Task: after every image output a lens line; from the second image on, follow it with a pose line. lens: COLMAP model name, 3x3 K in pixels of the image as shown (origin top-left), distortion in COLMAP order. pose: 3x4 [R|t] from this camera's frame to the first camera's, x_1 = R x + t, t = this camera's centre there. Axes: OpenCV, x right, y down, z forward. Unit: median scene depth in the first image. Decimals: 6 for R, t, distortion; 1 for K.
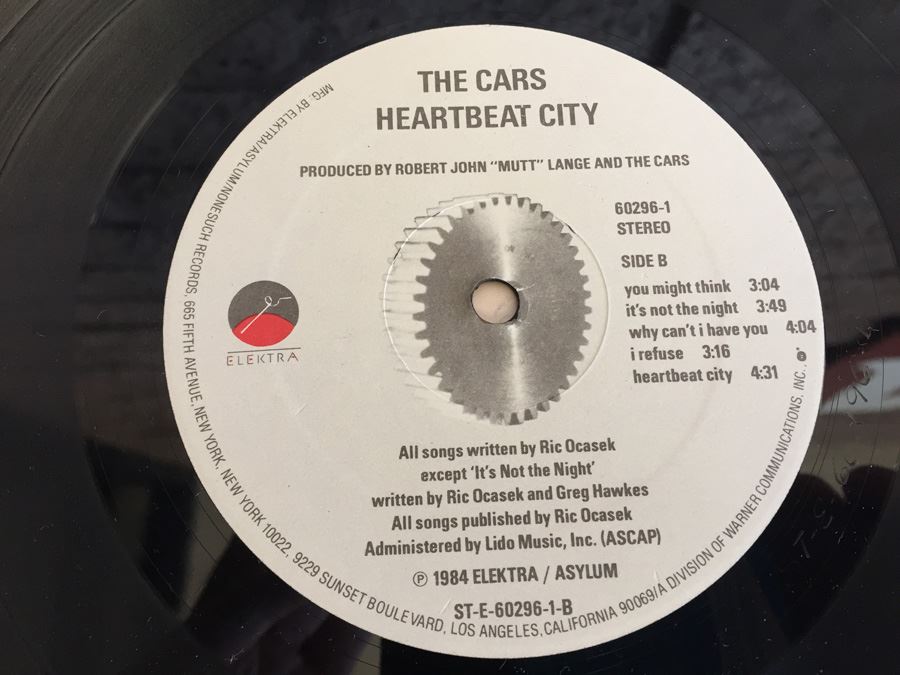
lens RADIAL K [[765.6, 0, 442.4], [0, 765.6, 338.3], [0, 0, 1]] dist [0.079679, -0.068674]
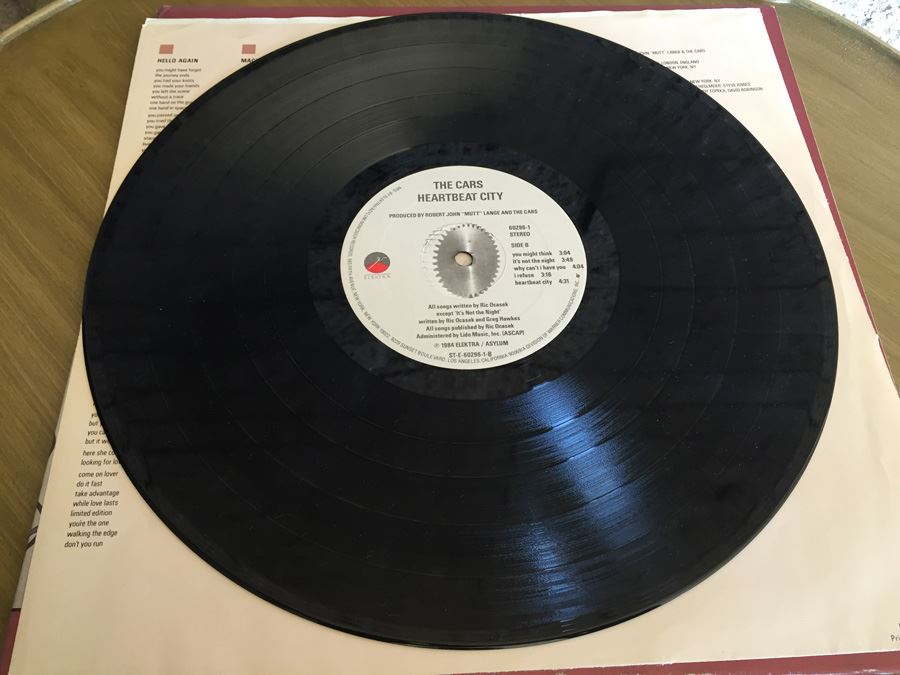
lens RADIAL K [[765.6, 0, 453.4], [0, 765.6, 340.0], [0, 0, 1]] dist [0.079679, -0.068674]
pose [[0.999883, -0.013862, 0.006507, 0.012364], [0.014996, 0.972433, -0.232698, 0.846395], [-0.003102, 0.232769, 0.972527, -1.521434]]
